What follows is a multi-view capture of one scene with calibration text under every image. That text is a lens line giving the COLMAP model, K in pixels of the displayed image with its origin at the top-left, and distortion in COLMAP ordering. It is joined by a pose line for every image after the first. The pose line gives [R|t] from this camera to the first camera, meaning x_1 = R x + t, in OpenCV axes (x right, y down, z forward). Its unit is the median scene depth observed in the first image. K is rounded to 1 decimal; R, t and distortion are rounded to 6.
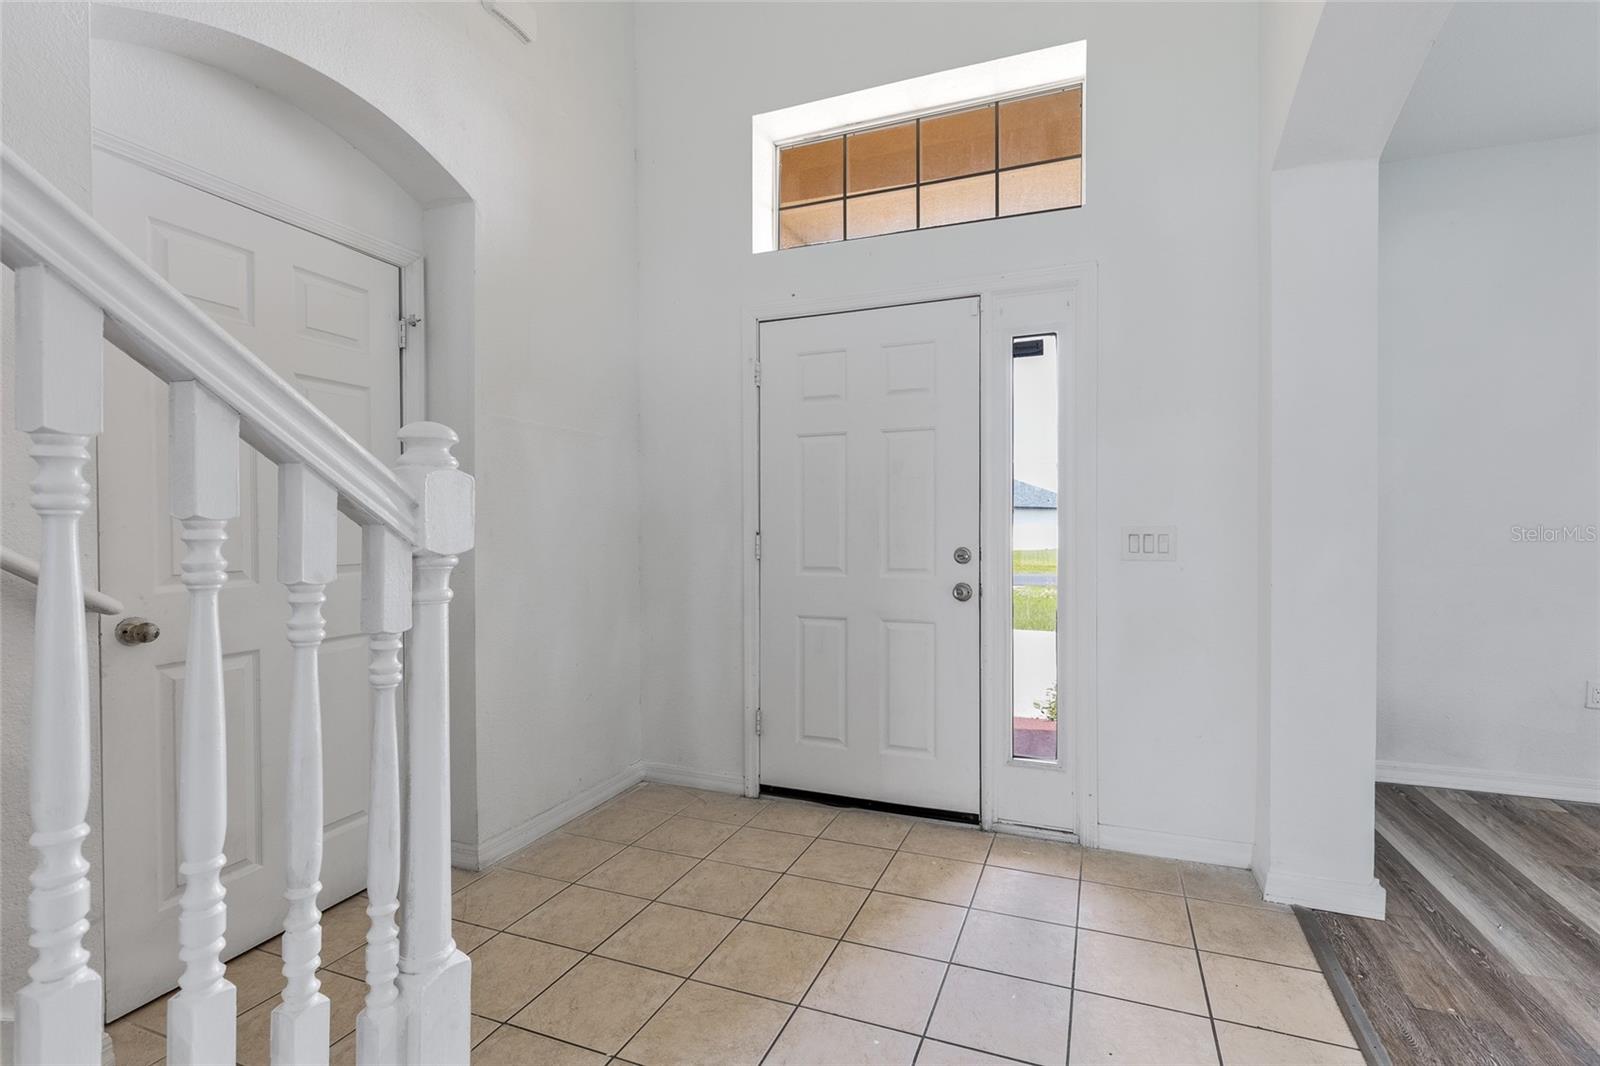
lens RADIAL K [[744.2, 0, 812.3], [0, 744.2, 537.5], [0, 0, 1]] dist [0.008707, -0.003064]
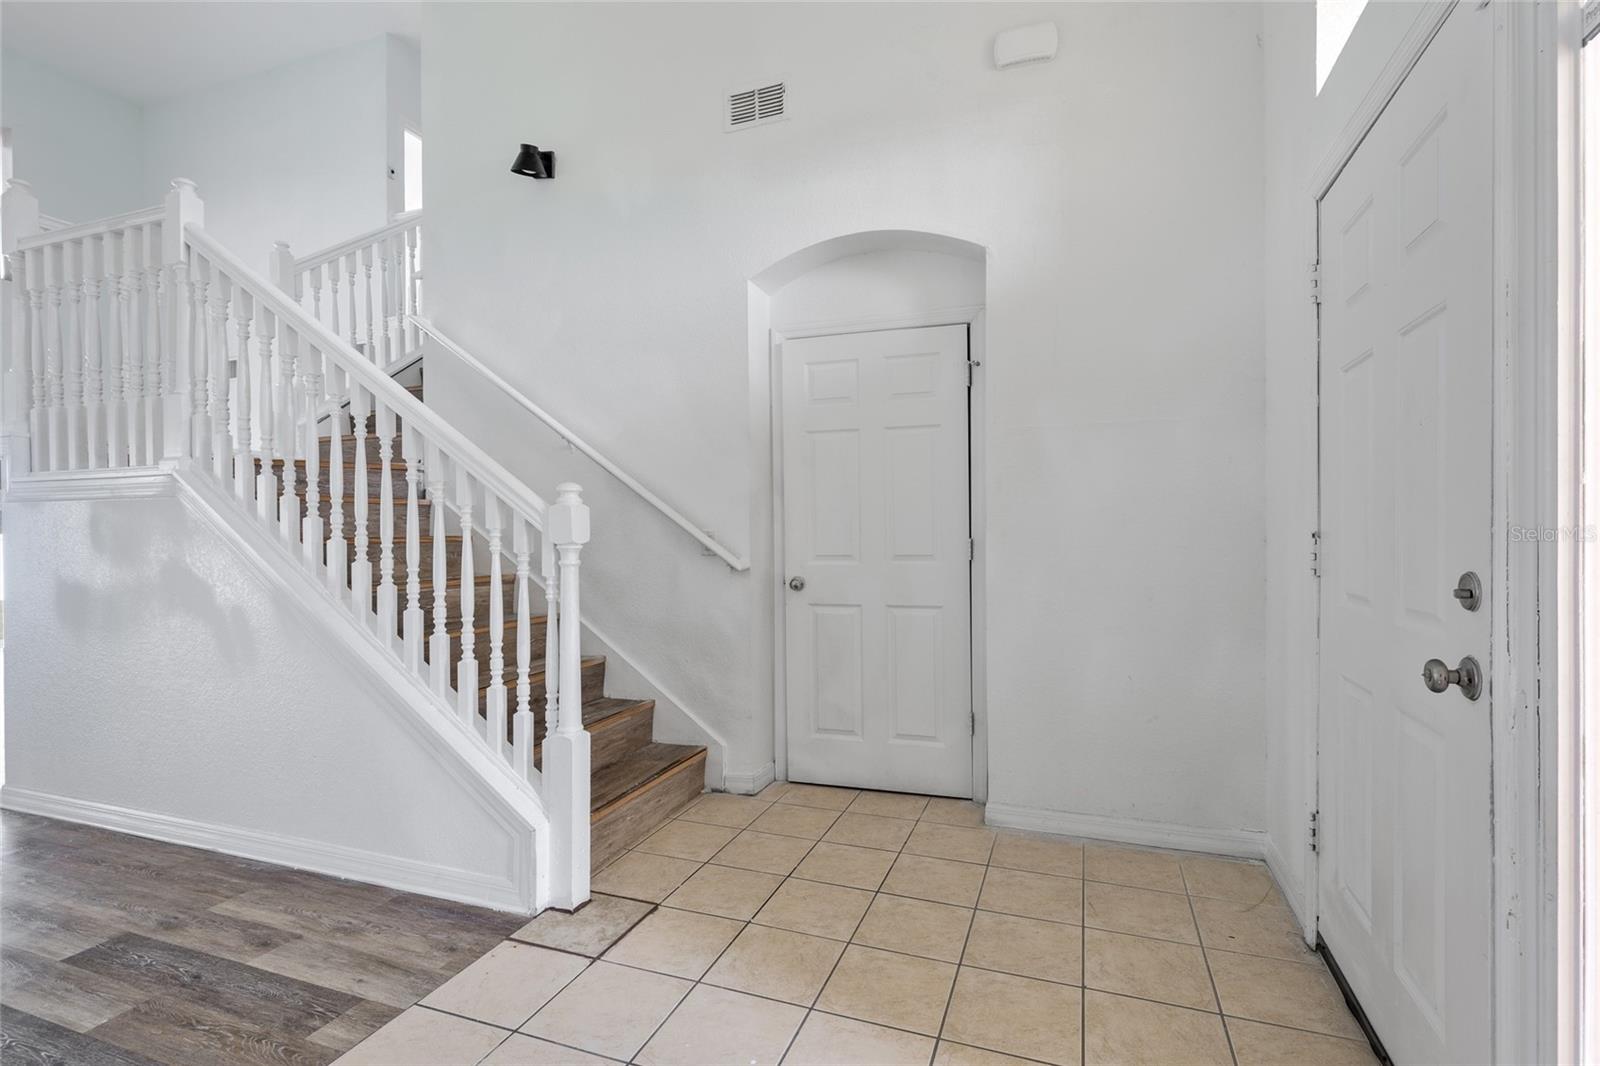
lens RADIAL K [[744.2, 0, 803.0], [0, 744.2, 534.2], [0, 0, 1]] dist [0.008707, -0.003064]
pose [[0.008369, 0.005998, -0.999947, 0.708195], [-0.002432, 0.999979, 0.005978, -0.008537], [0.999962, 0.002382, 0.008383, 0.712636]]
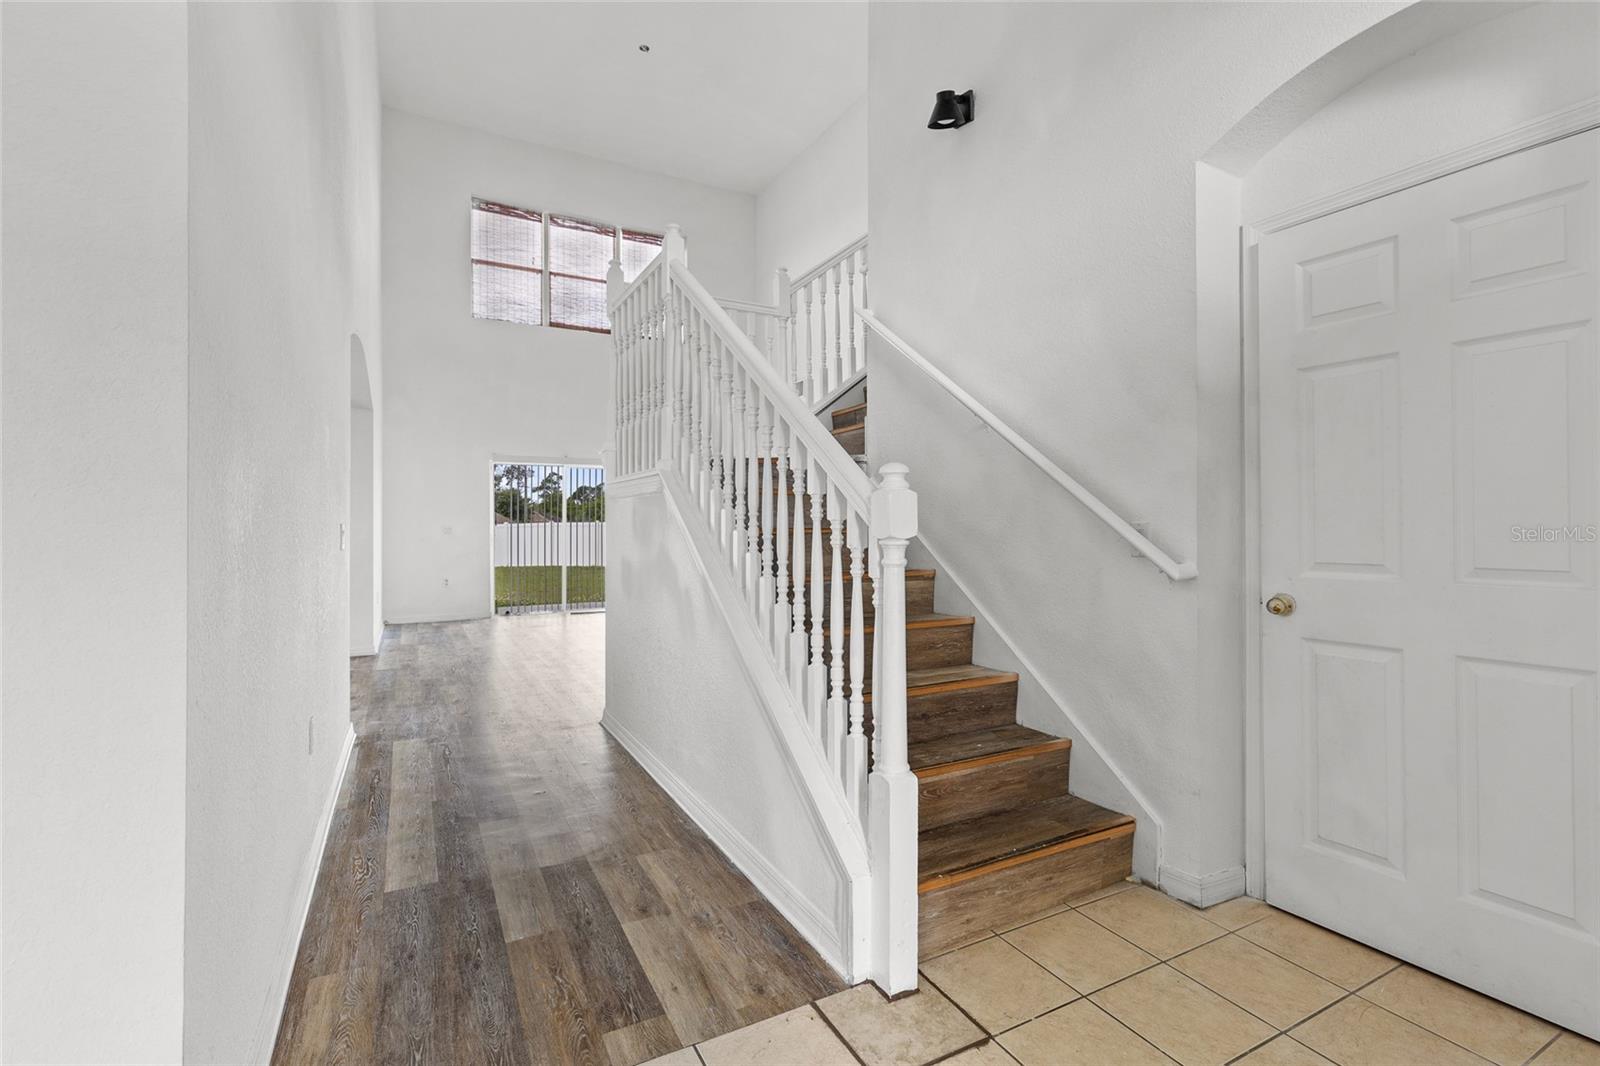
lens RADIAL K [[744.2, 0, 814.4], [0, 744.2, 521.5], [0, 0, 1]] dist [0.008707, -0.003064]
pose [[-0.642019, 0.000293, -0.766689, 0.404878], [-0.003805, 0.999986, 0.003568, -0.010090], [0.766679, 0.005208, -0.642009, 0.849070]]
